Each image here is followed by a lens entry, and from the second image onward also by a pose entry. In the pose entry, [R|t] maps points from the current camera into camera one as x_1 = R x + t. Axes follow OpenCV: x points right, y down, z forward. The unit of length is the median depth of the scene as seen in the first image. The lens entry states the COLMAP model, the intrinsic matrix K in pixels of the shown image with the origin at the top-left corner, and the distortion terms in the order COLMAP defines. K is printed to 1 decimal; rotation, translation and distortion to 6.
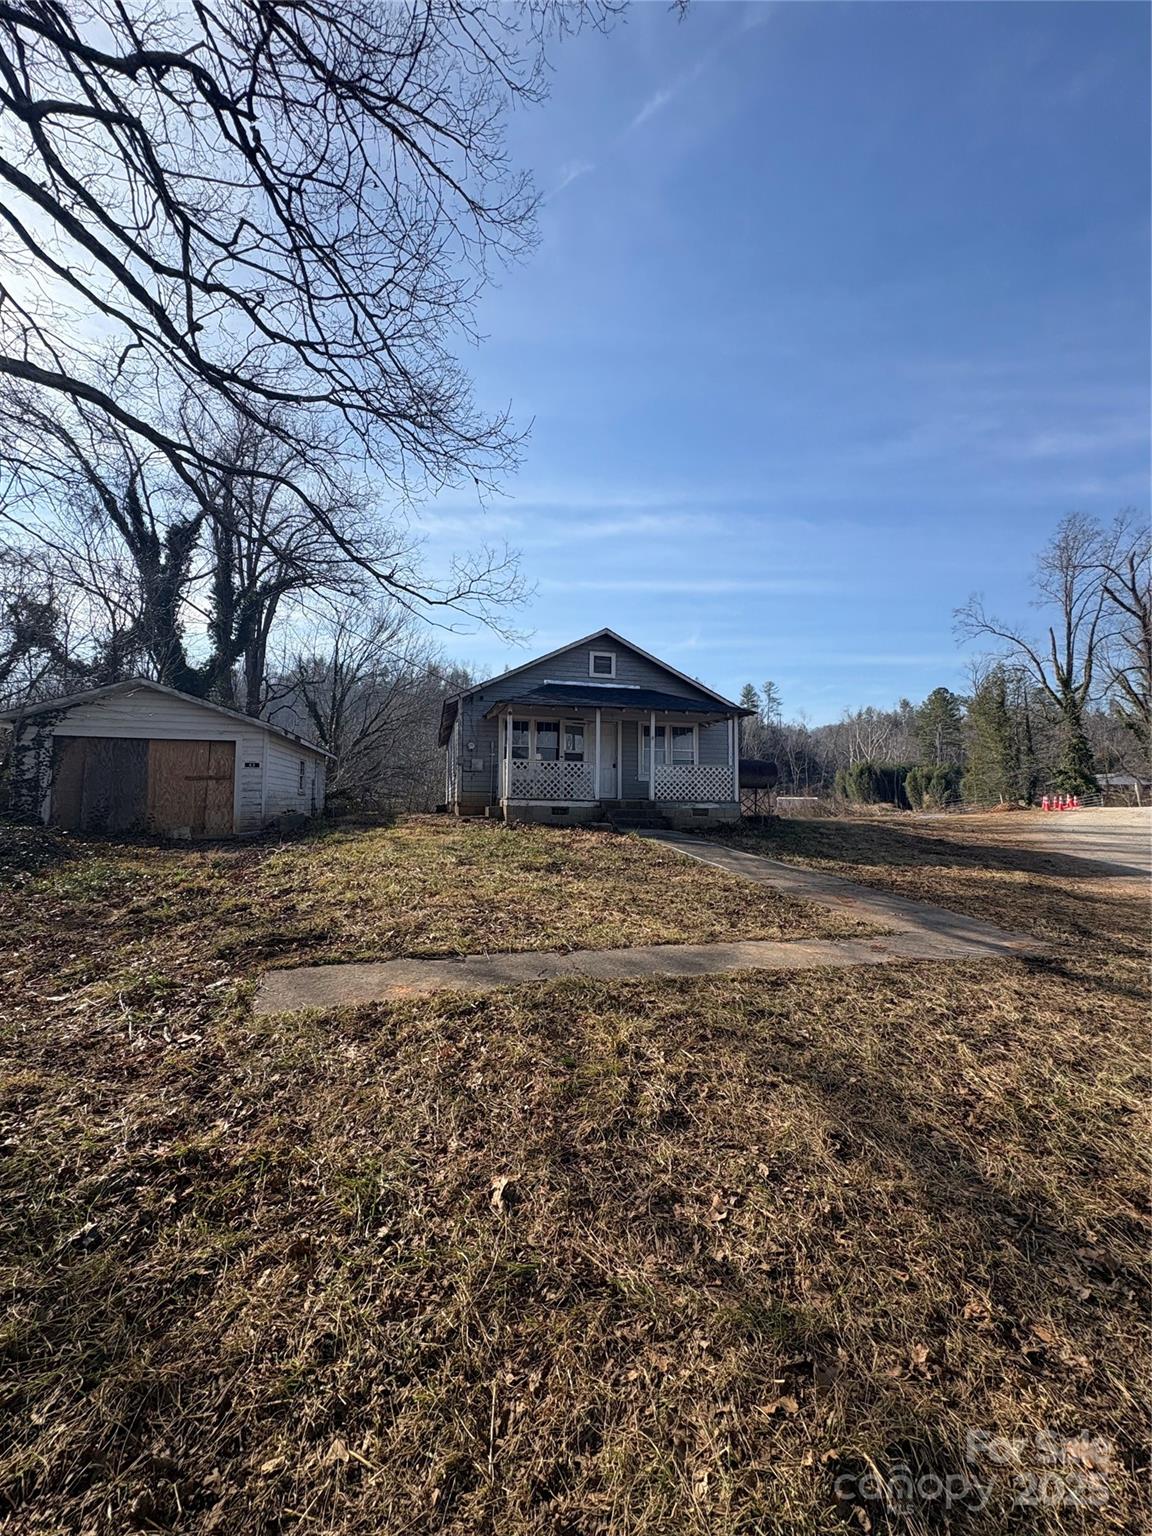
lens RADIAL K [[611.3, 0, 576.0], [0, 611.3, 768.0], [0, 0, 1]] dist [-0.000982, 0.000245]
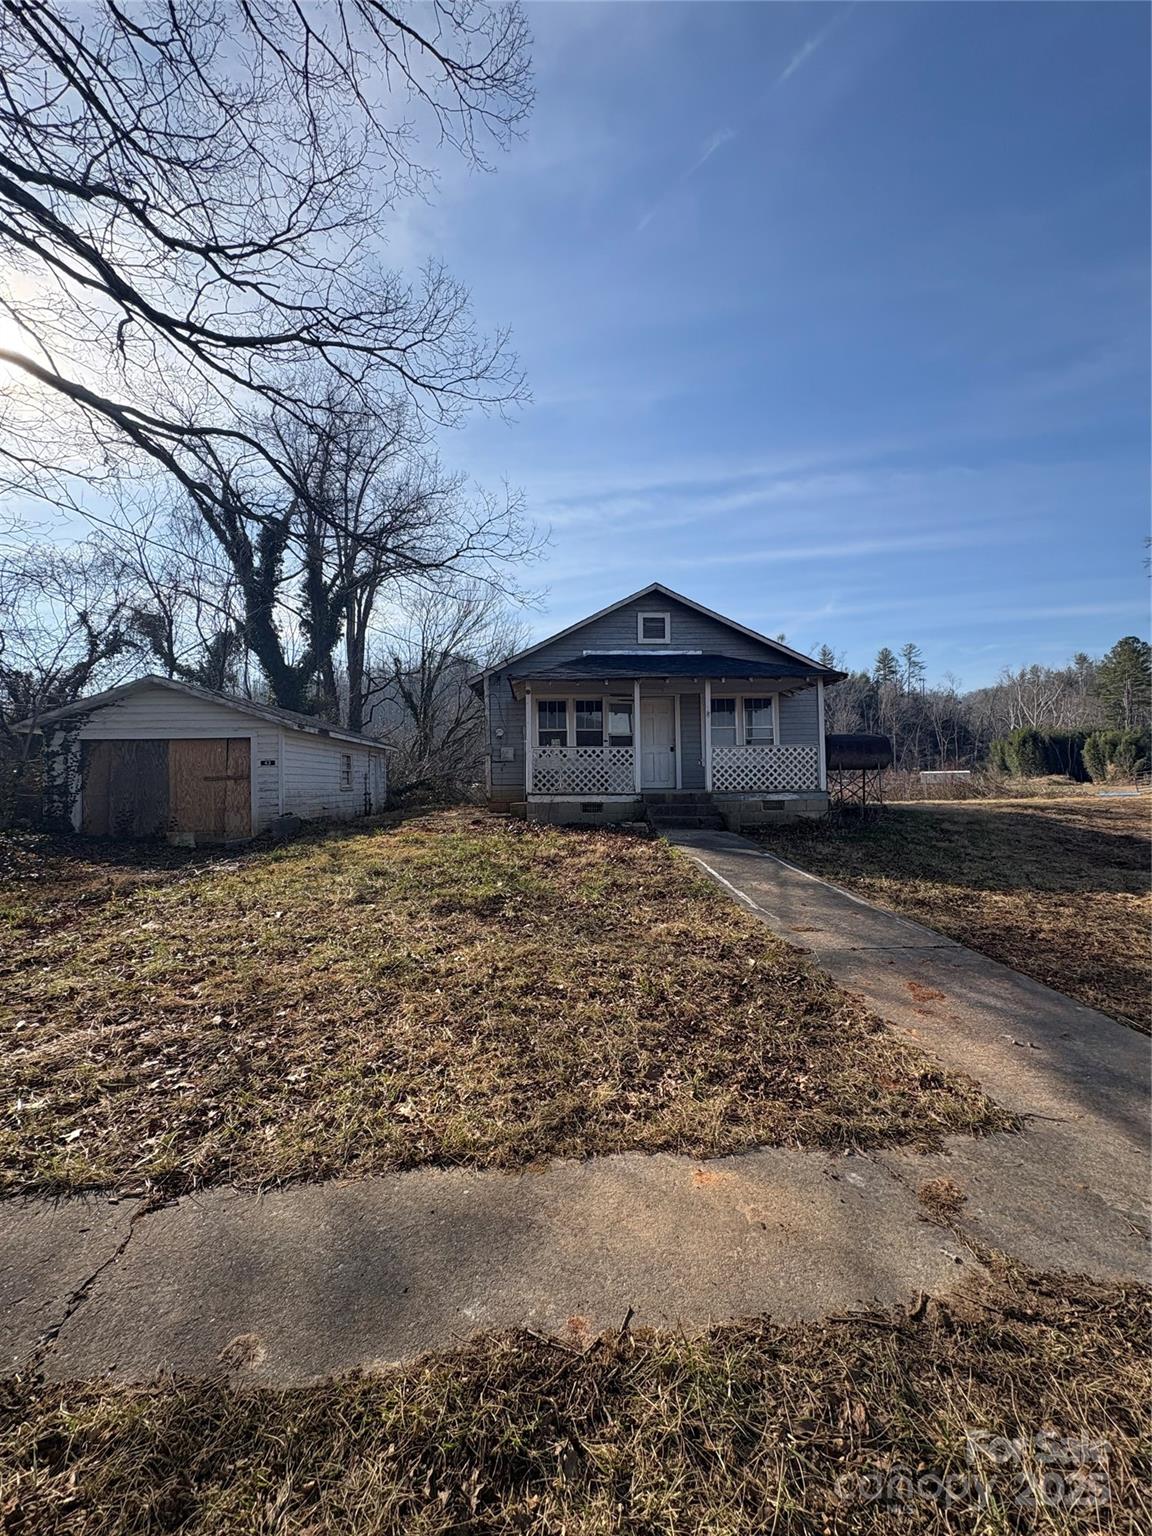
lens RADIAL K [[611.3, 0, 576.0], [0, 611.3, 768.0], [0, 0, 1]] dist [-0.000982, 0.000245]
pose [[0.979746, -0.029151, -0.198113, 0.099049], [0.035306, 0.998995, 0.027604, -0.005589], [0.197109, -0.034040, 0.979790, 0.159982]]
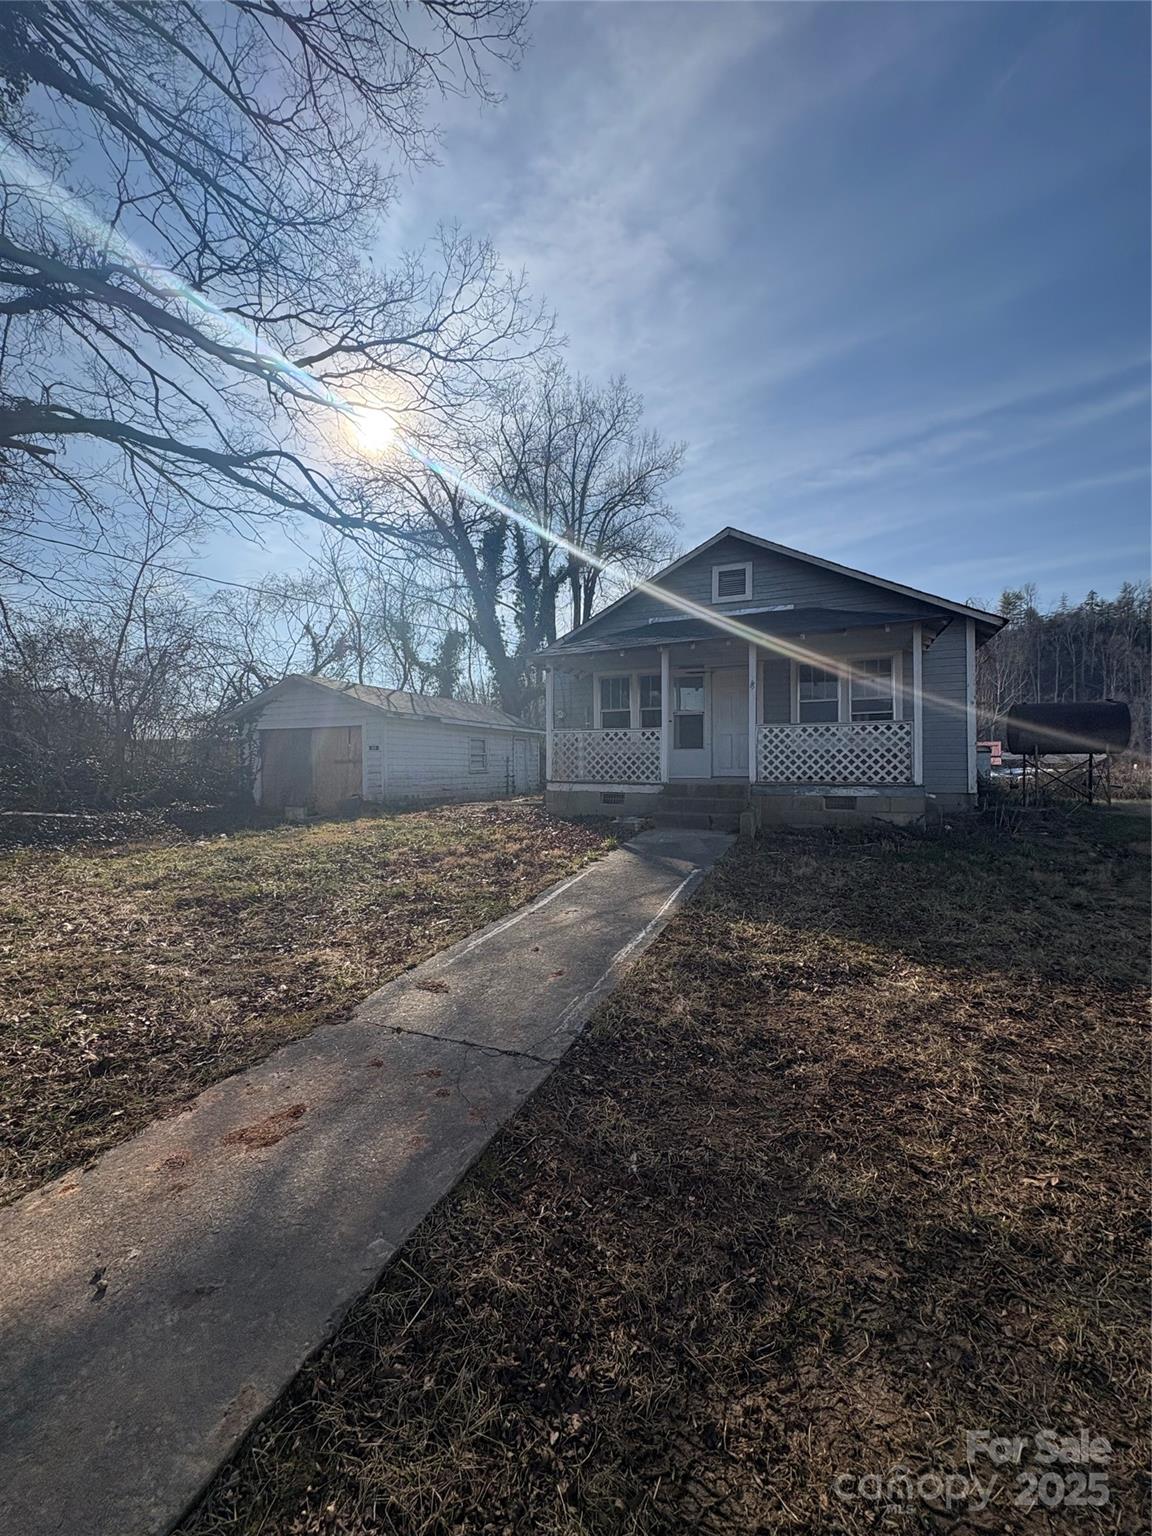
lens RADIAL K [[611.3, 0, 576.0], [0, 611.3, 768.0], [0, 0, 1]] dist [-0.000982, 0.000245]
pose [[0.796688, -0.013068, -0.604249, 0.317233], [0.046513, 0.998127, 0.039740, 0.003239], [0.602598, -0.059766, 0.795804, 0.337658]]
